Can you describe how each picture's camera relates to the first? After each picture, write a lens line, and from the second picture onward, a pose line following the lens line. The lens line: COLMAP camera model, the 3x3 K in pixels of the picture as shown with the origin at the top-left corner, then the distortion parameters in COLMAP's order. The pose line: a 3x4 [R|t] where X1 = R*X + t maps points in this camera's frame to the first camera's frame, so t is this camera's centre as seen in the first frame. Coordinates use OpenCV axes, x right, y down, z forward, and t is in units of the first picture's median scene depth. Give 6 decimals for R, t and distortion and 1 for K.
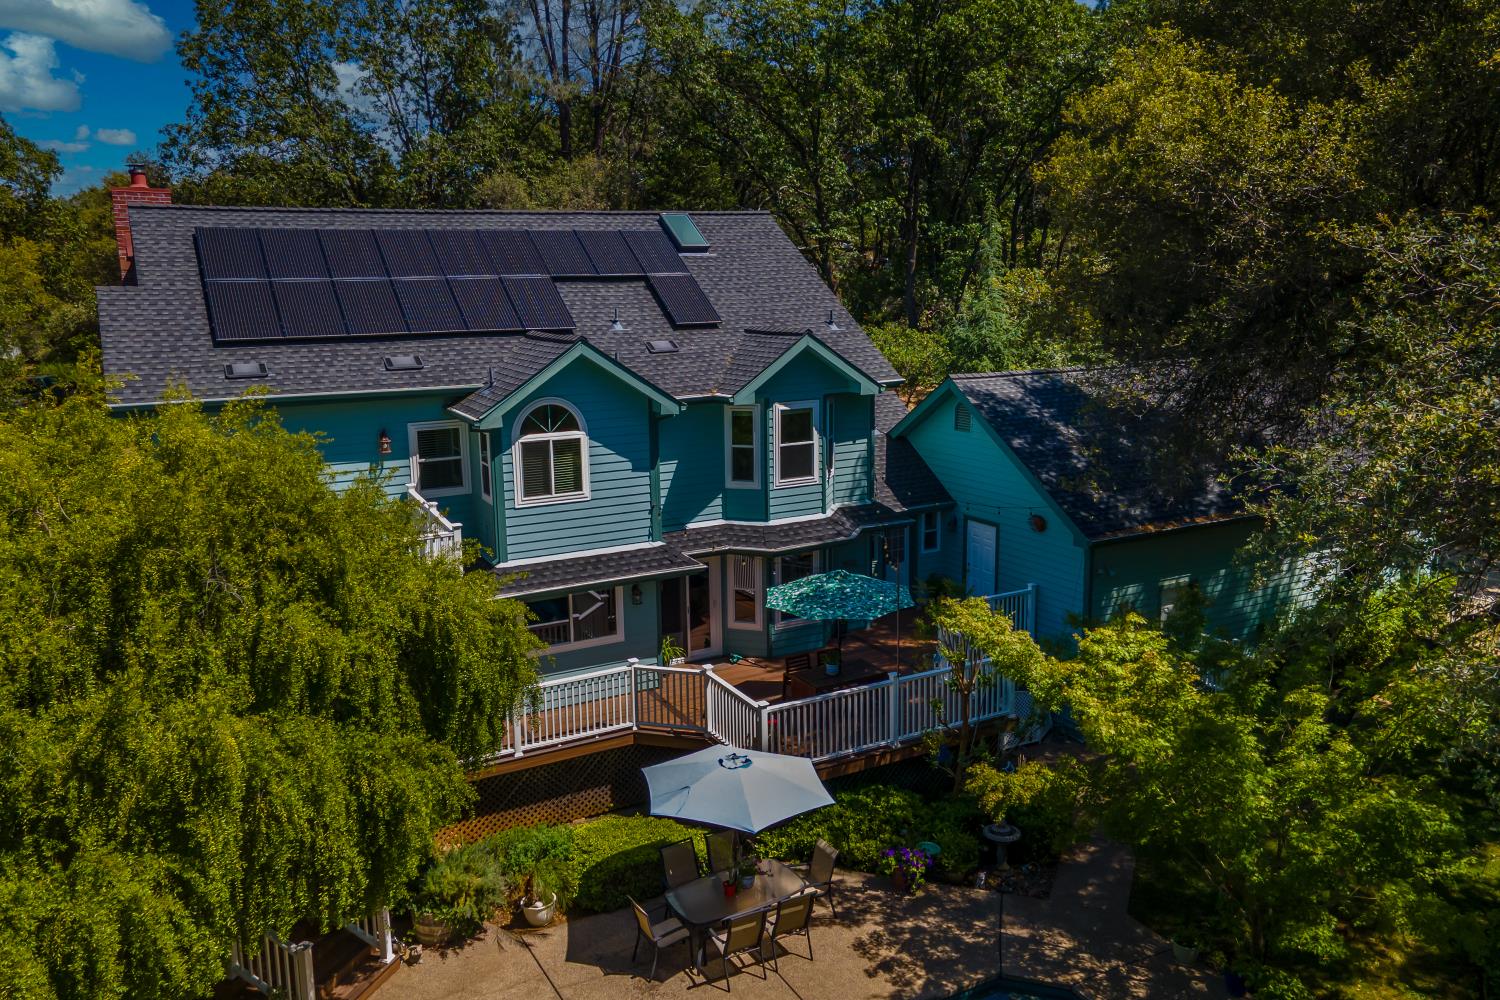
lens RADIAL K [[1031.8, 0, 668.7], [0, 1031.8, 487.6], [0, 0, 1]] dist [0.081520, 0.002307]
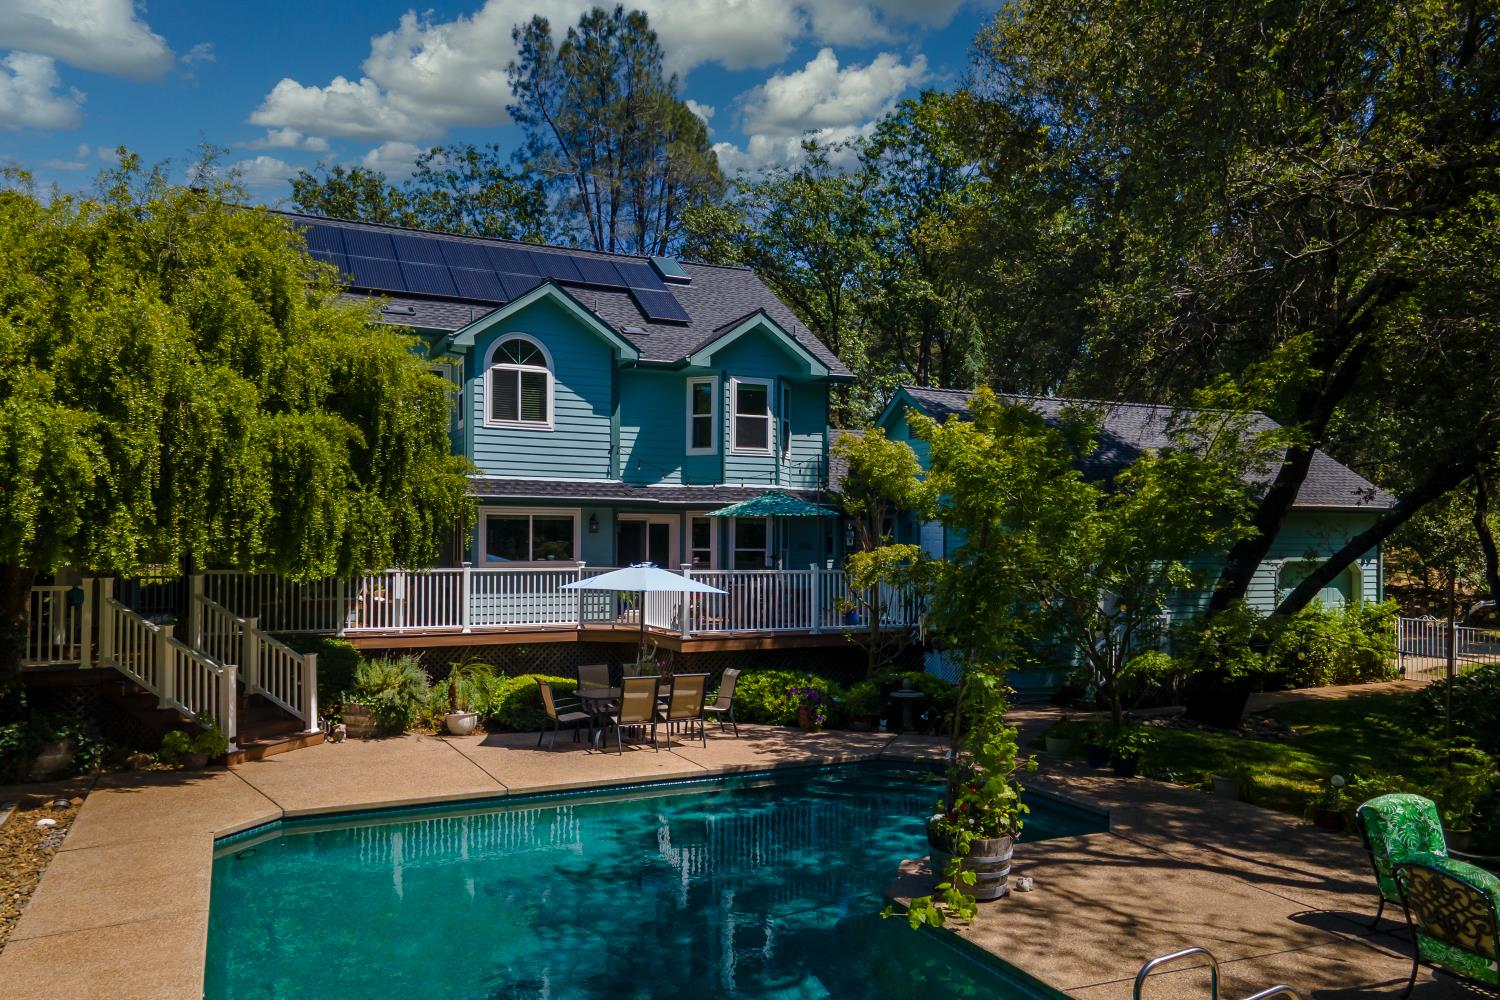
lens RADIAL K [[1031.8, 0, 697.8], [0, 1031.8, 550.9], [0, 0, 1]] dist [0.081520, 0.002307]
pose [[0.998691, 0.028239, -0.042653, 0.130404], [-0.036217, 0.979186, -0.199706, 0.355547], [0.036126, 0.200989, 0.978927, -0.058343]]
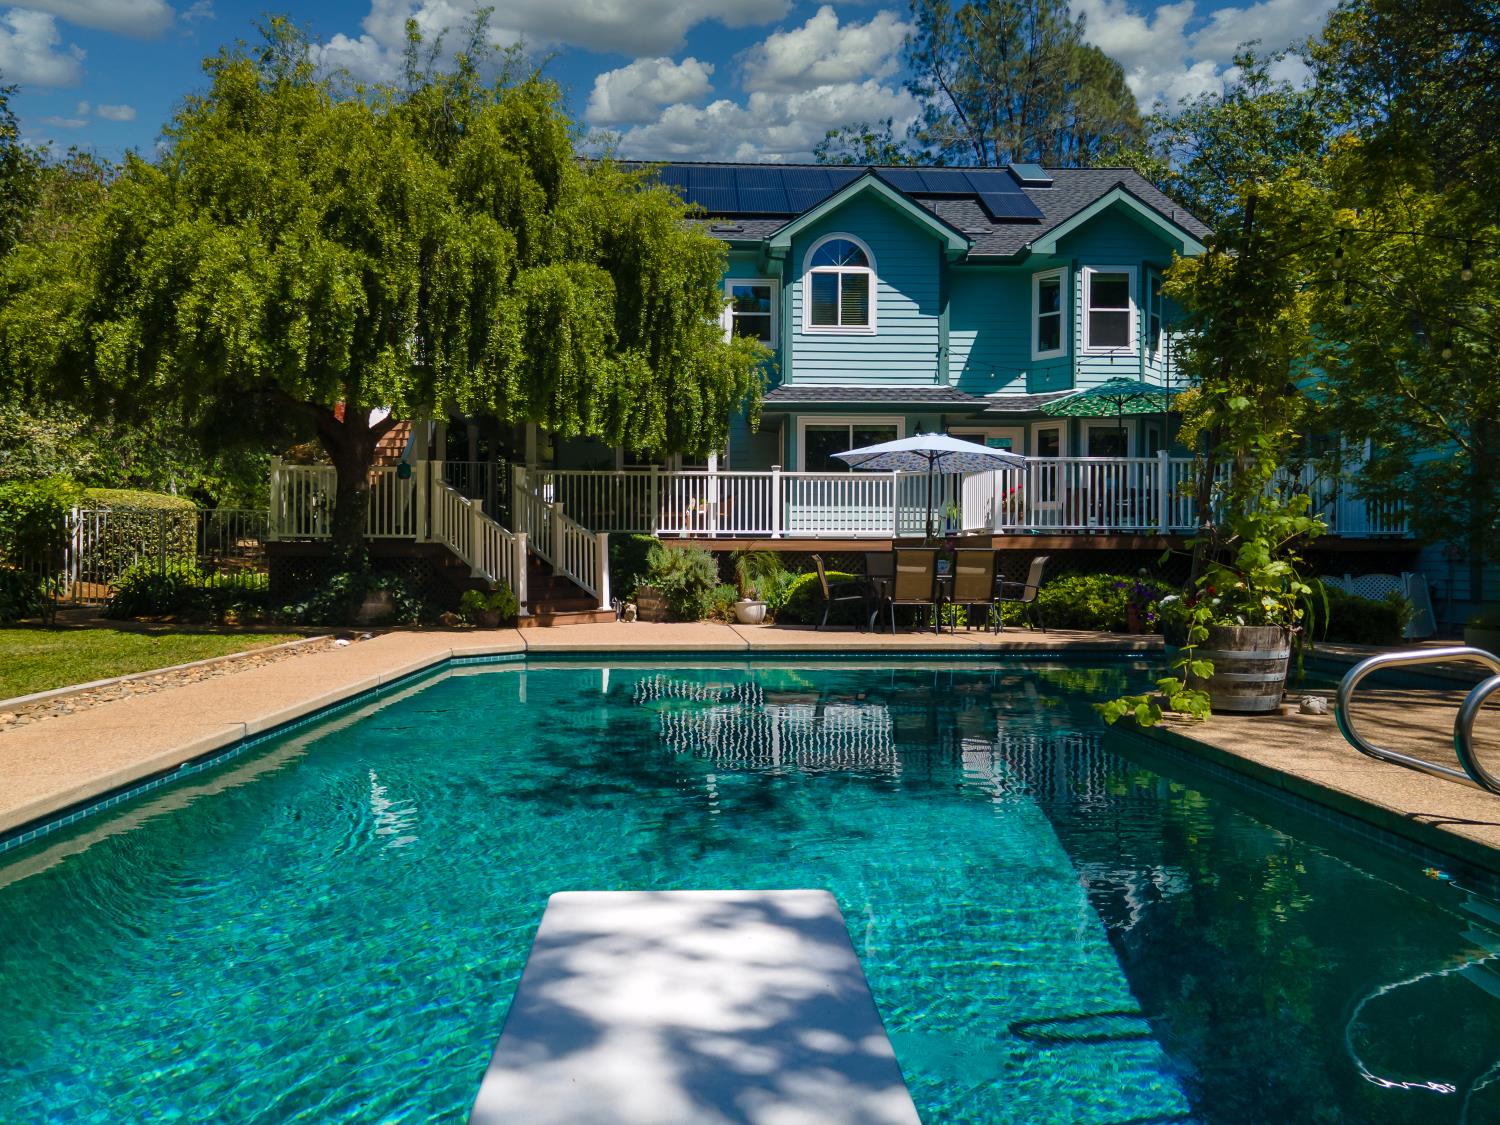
lens RADIAL K [[1025.9, 0, 752.8], [0, 1025.9, 566.3], [0, 0, 1]] dist [0.056258, 0.001845]
pose [[0.922094, 0.030481, -0.385764, 0.219615], [-0.102738, 0.980400, -0.168110, 0.431358], [0.373079, 0.194646, 0.907152, 0.051734]]
